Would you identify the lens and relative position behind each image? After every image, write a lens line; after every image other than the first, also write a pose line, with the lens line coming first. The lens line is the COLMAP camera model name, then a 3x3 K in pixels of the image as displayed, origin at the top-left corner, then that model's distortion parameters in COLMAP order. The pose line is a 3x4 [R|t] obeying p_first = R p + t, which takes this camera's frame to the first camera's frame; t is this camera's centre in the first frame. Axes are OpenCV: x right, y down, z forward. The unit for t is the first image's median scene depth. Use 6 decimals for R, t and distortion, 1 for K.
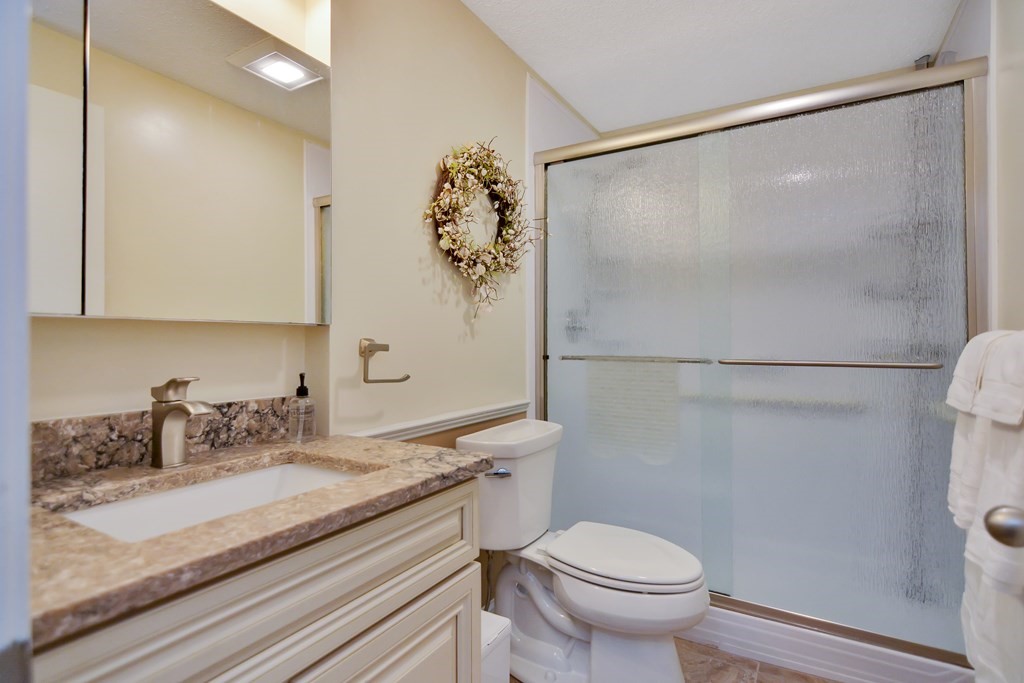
lens RADIAL K [[513.4, 0, 502.4], [0, 513.4, 334.9], [0, 0, 1]] dist [0.002081, -0.000354]
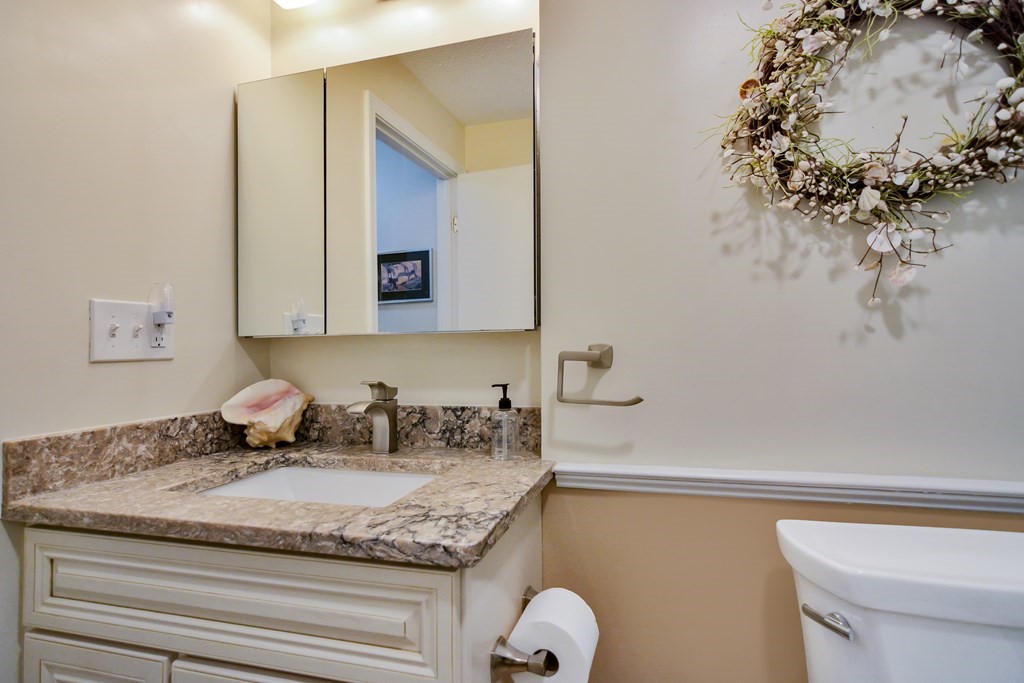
lens RADIAL K [[506.9, 0, 543.2], [0, 506.9, 339.3], [0, 0, 1]] dist [0.002483, 0.000528]
pose [[0.279103, -0.016034, -0.960127, 0.366338], [0.030493, 0.999504, -0.007827, 0.003051], [0.959777, -0.027093, 0.279454, 0.598397]]
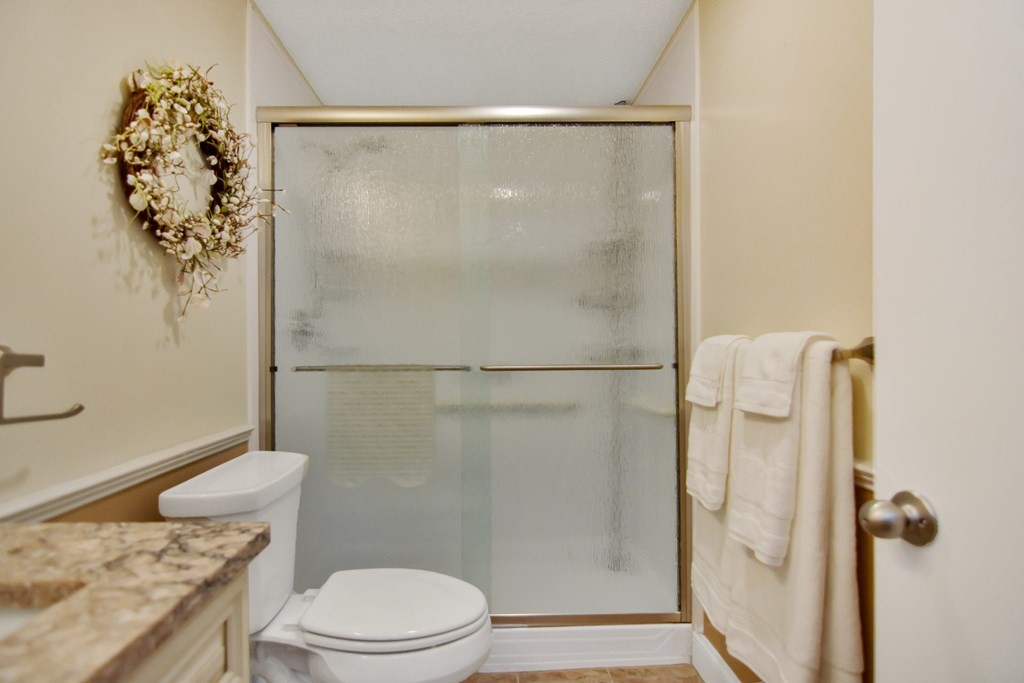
lens RADIAL K [[533.5, 0, 497.5], [0, 533.5, 341.1], [0, 0, 1]] dist [0.004440, -0.019427]
pose [[0.844947, -0.001287, 0.534849, -0.087791], [0.002608, 0.999995, -0.001713, 0.004054], [-0.534844, 0.002843, 0.844946, 0.179935]]
